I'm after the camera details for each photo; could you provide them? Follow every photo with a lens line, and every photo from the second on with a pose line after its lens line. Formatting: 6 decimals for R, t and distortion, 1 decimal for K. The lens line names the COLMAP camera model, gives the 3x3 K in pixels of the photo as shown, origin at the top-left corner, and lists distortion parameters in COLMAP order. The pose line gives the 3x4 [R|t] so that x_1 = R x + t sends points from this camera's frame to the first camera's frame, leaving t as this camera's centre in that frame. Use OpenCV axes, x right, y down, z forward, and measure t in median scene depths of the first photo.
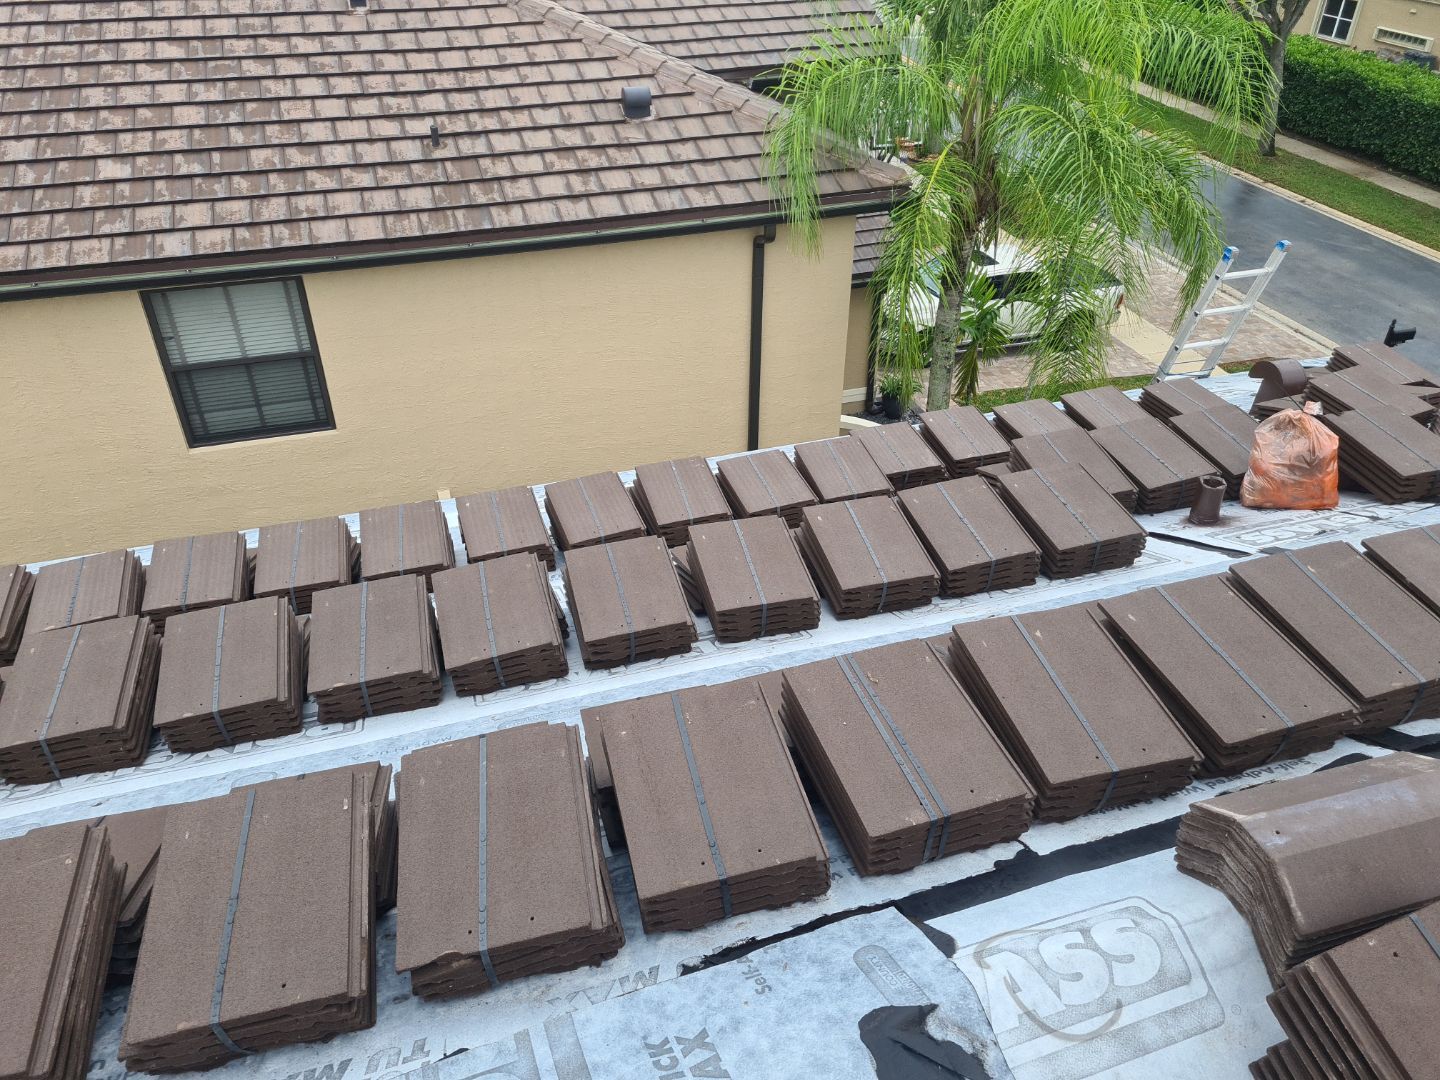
lens RADIAL K [[1087.8, 0, 706.2], [0, 1087.8, 512.7], [0, 0, 1]] dist [0.065273, -0.053022]
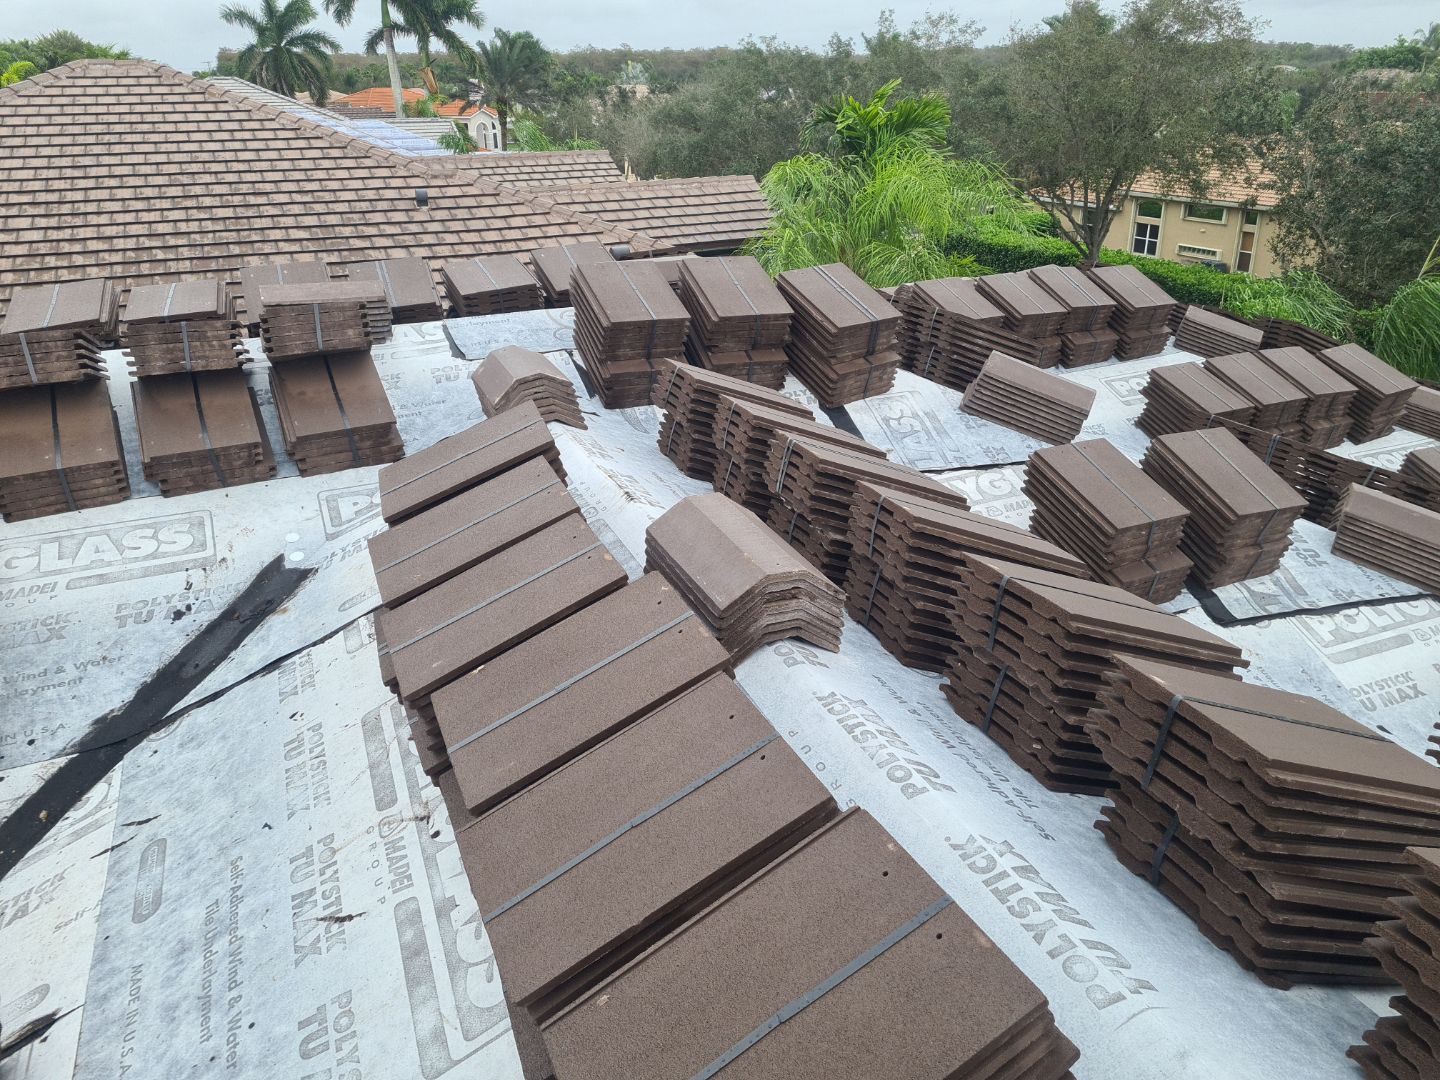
lens RADIAL K [[1059.9, 0, 720.3], [0, 1059.9, 531.2], [0, 0, 1]] dist [0.057896, -0.033832]
pose [[0.995074, -0.058659, 0.079919, -0.065305], [0.072475, 0.980489, -0.182725, 0.255890], [-0.067641, 0.187617, 0.979911, -0.336684]]
